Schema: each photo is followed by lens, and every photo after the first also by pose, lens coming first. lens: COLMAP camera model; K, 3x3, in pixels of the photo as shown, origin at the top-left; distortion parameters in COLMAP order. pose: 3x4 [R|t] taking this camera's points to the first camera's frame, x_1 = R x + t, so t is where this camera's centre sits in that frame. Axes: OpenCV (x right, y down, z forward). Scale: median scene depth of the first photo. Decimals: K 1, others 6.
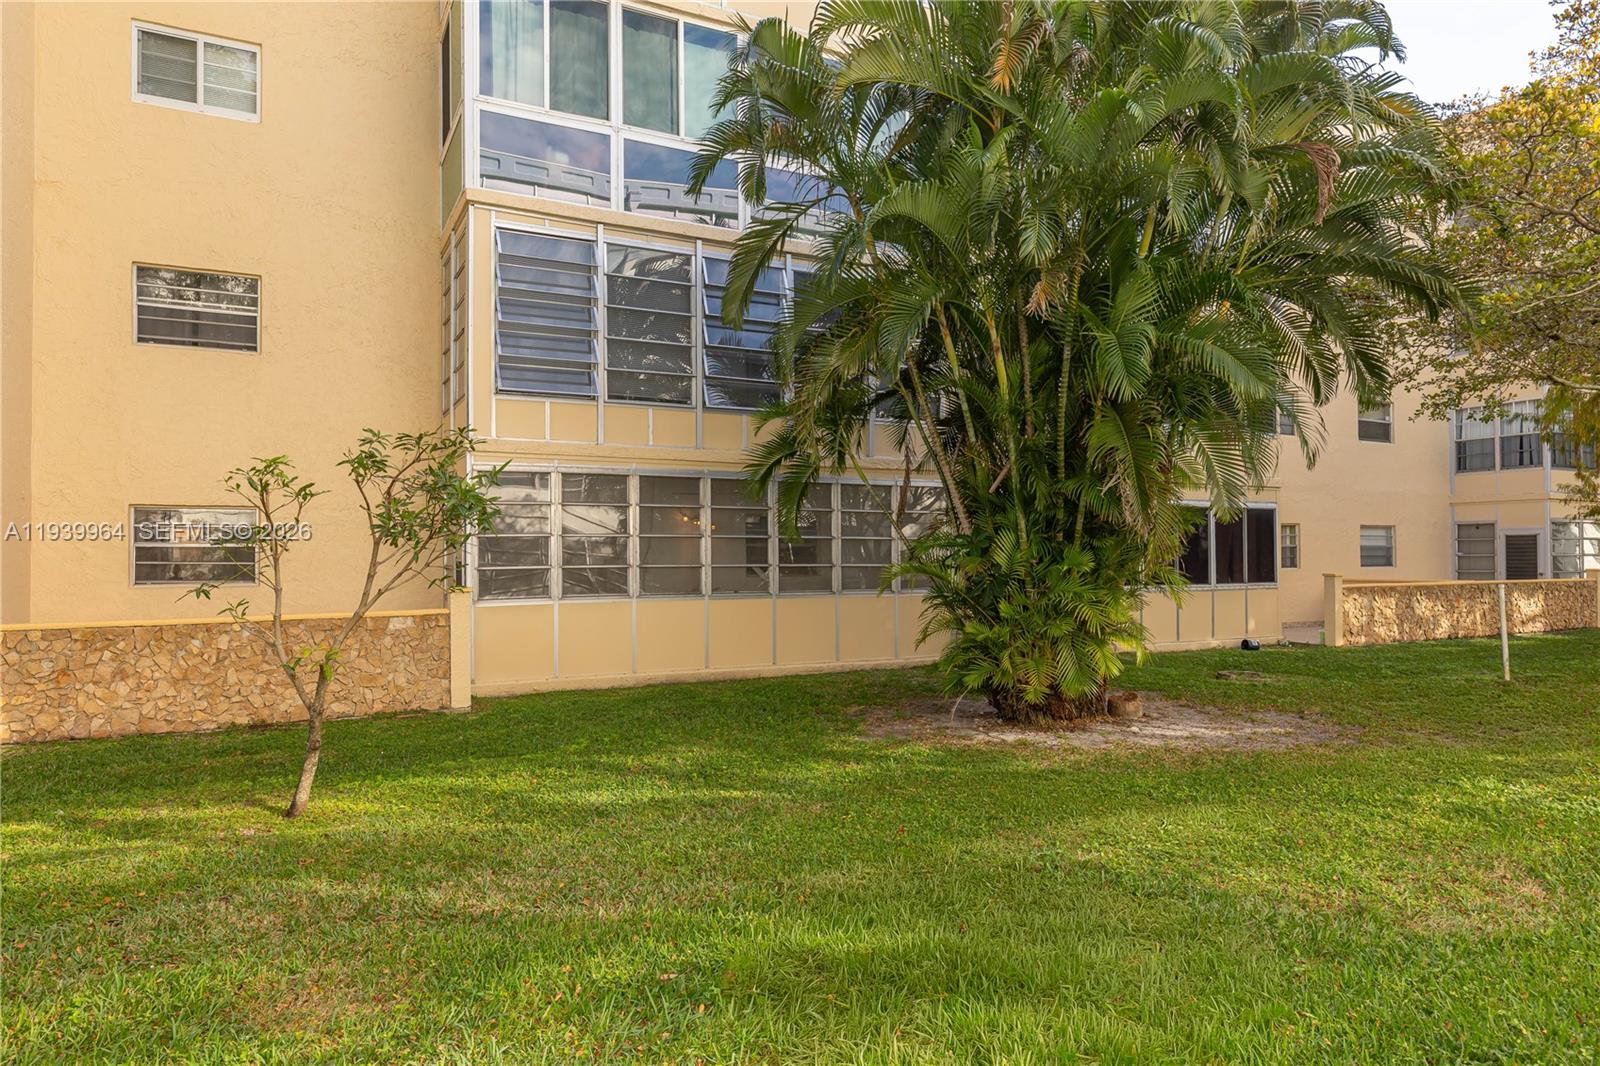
lens RADIAL K [[990.3, 0, 767.8], [0, 990.3, 546.3], [0, 0, 1]] dist [0.000796, 0.000455]
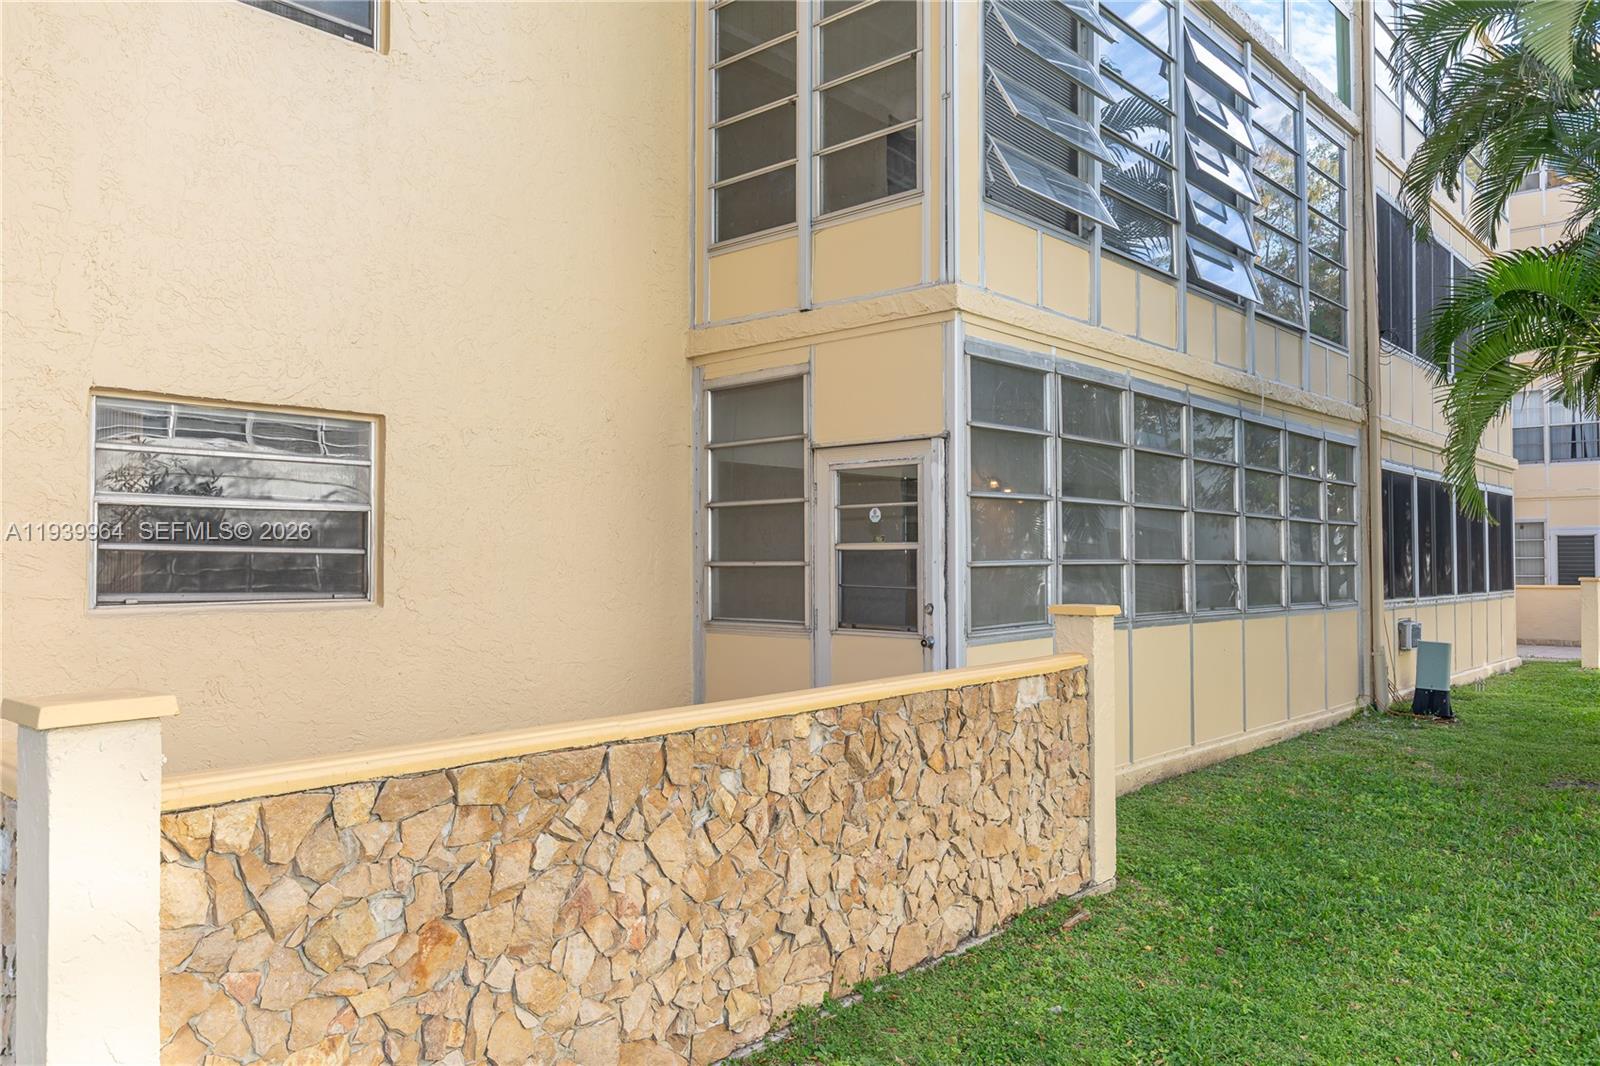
lens RADIAL K [[1178.5, 0, 800.0], [0, 1178.5, 533.0], [0, 0, 1]] dist [0.000179, -0.000110]
pose [[0.933460, 0.012371, 0.358469, -0.682864], [-0.007038, 0.999844, -0.016180, 0.020880], [-0.358613, 0.012581, 0.933402, 0.614670]]
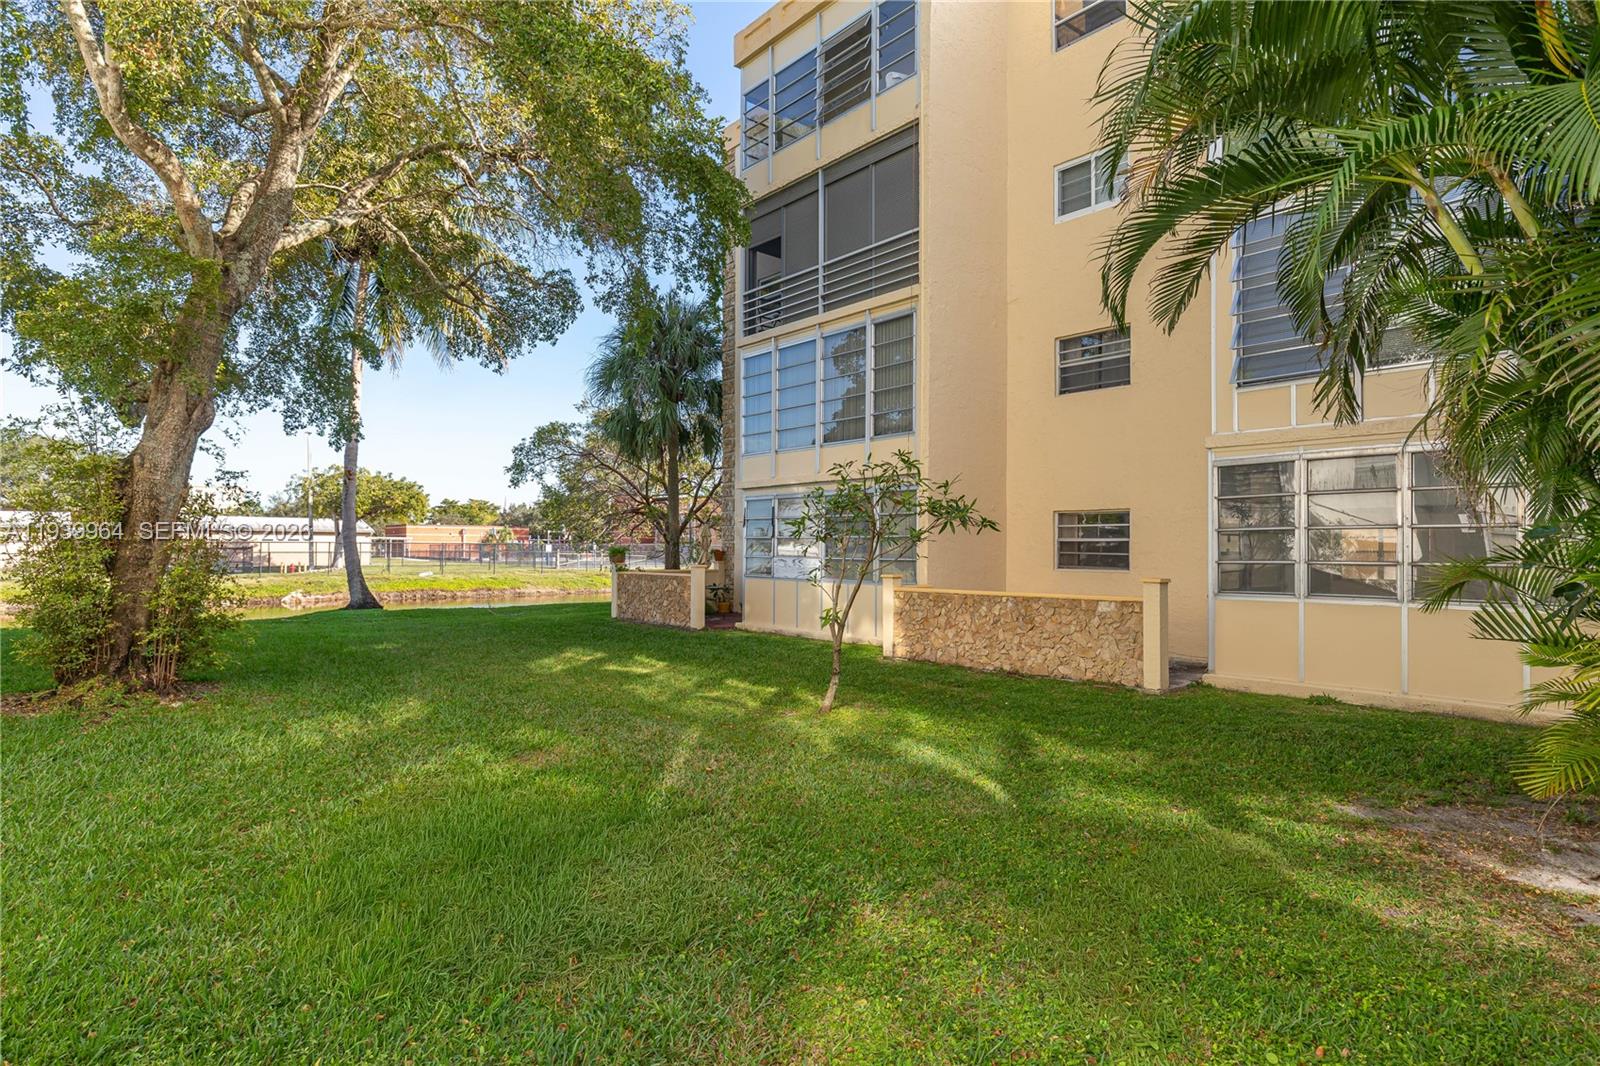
lens RADIAL K [[883.4, 0, 800.0], [0, 883.4, 533.0], [0, 0, 1]] dist [-0.001316, -0.000064]
pose [[0.216177, -0.010813, -0.976294, 0.606564], [0.004316, 0.999939, -0.010119, -0.000042], [0.976345, -0.002026, 0.216211, 0.453821]]
